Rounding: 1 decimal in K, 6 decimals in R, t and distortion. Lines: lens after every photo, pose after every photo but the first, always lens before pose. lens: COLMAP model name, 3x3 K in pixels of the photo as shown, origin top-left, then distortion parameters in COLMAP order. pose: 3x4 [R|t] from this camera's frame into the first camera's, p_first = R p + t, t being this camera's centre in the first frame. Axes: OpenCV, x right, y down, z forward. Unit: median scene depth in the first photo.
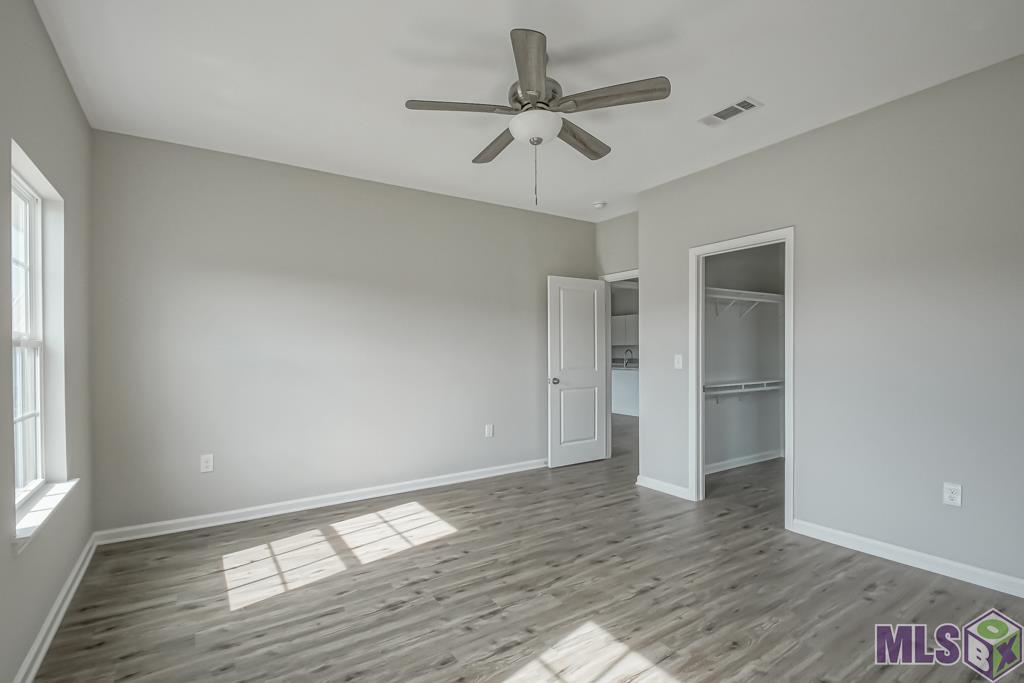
lens RADIAL K [[475.7, 0, 500.4], [0, 475.7, 346.9], [0, 0, 1]] dist [0.001928, -0.000214]
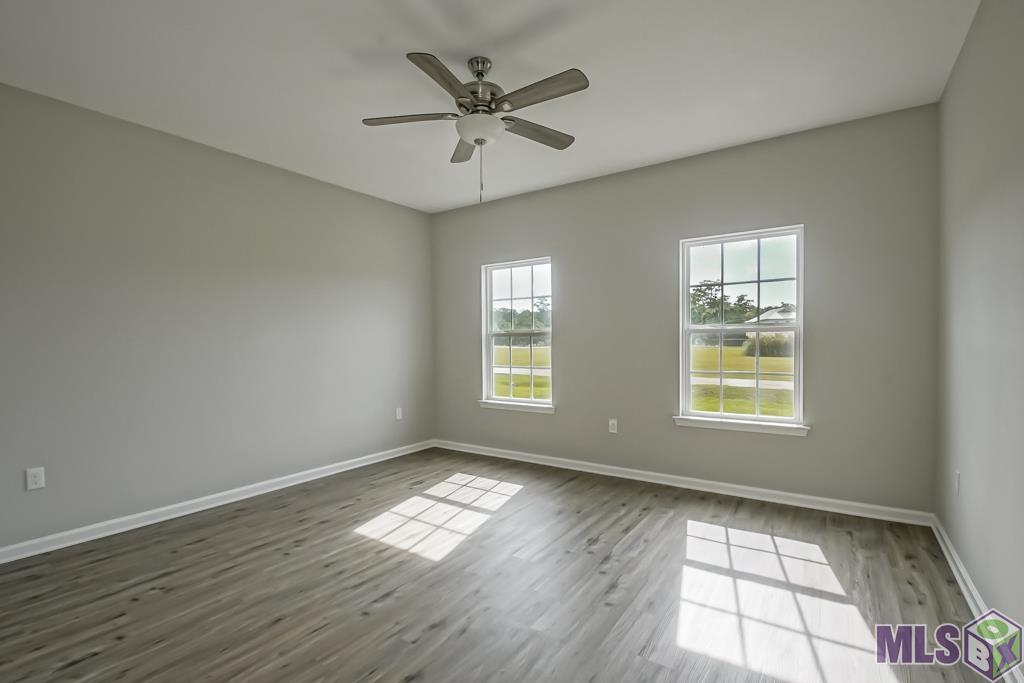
lens RADIAL K [[475.7, 0, 500.4], [0, 475.7, 346.9], [0, 0, 1]] dist [0.001928, -0.000214]
pose [[-0.928381, 0.023410, -0.370892, 0.445824], [0.021496, 0.999726, 0.009293, 0.016741], [0.371008, 0.000655, -0.928629, 2.039322]]
